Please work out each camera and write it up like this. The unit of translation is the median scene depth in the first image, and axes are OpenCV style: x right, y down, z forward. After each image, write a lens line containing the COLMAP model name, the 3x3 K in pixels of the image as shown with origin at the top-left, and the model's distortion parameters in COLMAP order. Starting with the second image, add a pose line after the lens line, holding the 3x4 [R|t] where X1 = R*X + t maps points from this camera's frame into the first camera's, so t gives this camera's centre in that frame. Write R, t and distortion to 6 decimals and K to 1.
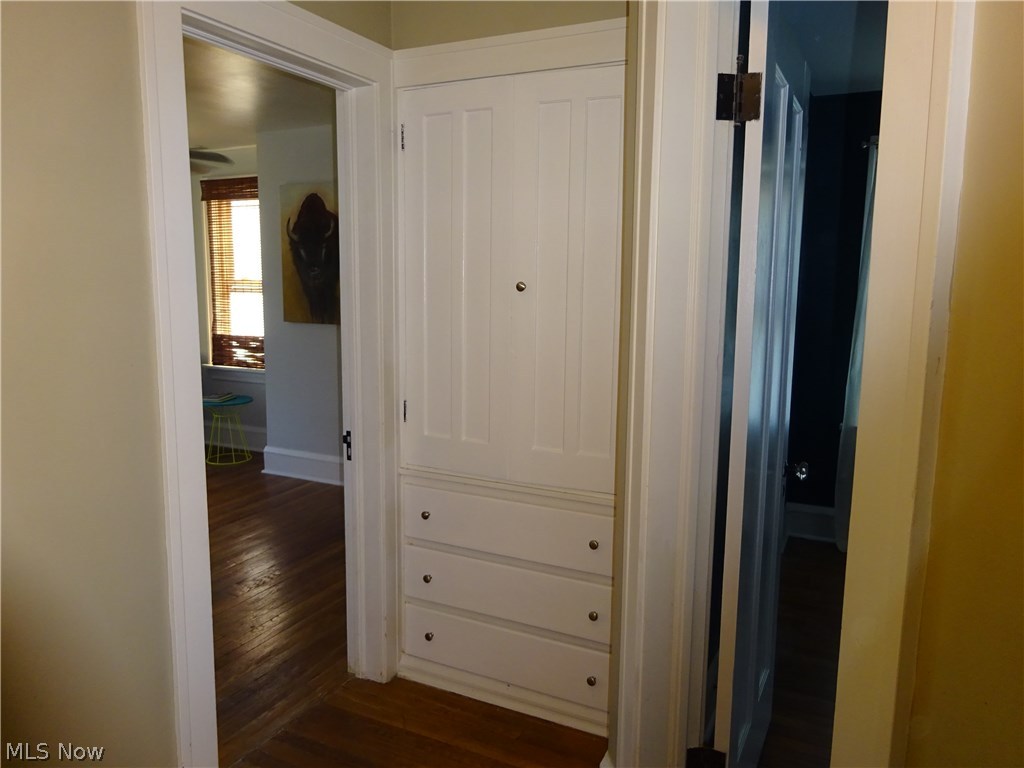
lens RADIAL K [[764.5, 0, 511.5], [0, 764.5, 384.7], [0, 0, 1]] dist [0.007987, -0.004026]
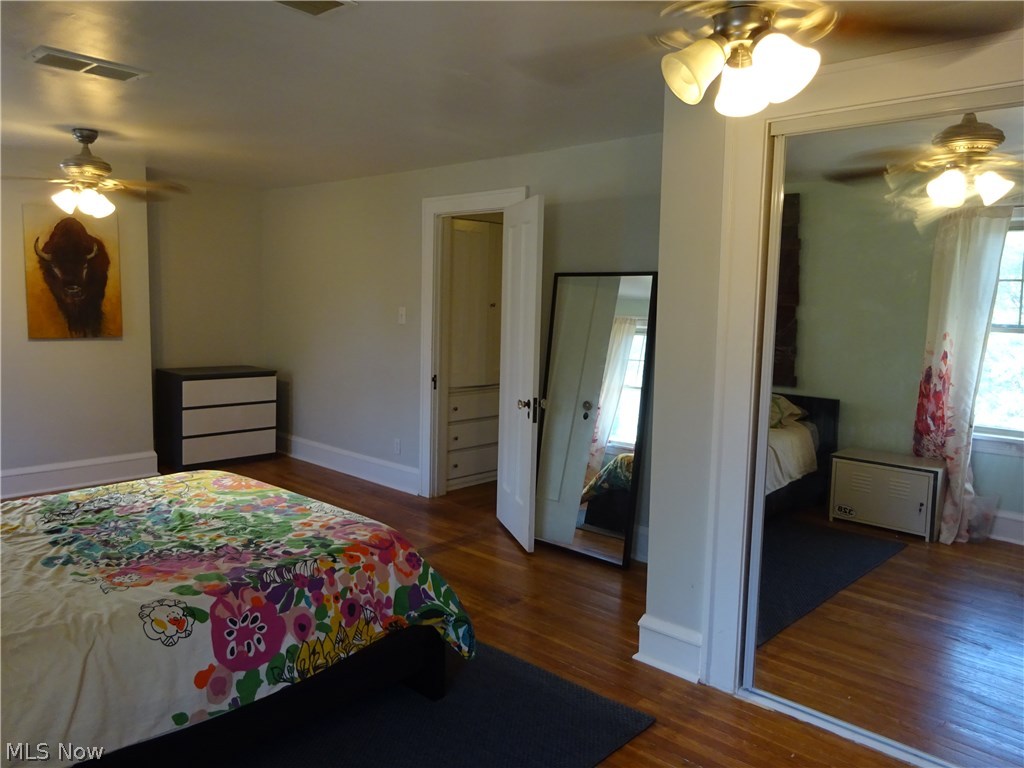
lens RADIAL K [[764.5, 0, 508.3], [0, 764.5, 384.9], [0, 0, 1]] dist [0.007987, -0.004026]
pose [[0.281525, -0.119737, 0.952054, -1.118398], [0.120025, 0.988786, 0.088865, -0.037725], [-0.952018, 0.089253, 0.292739, 0.116219]]
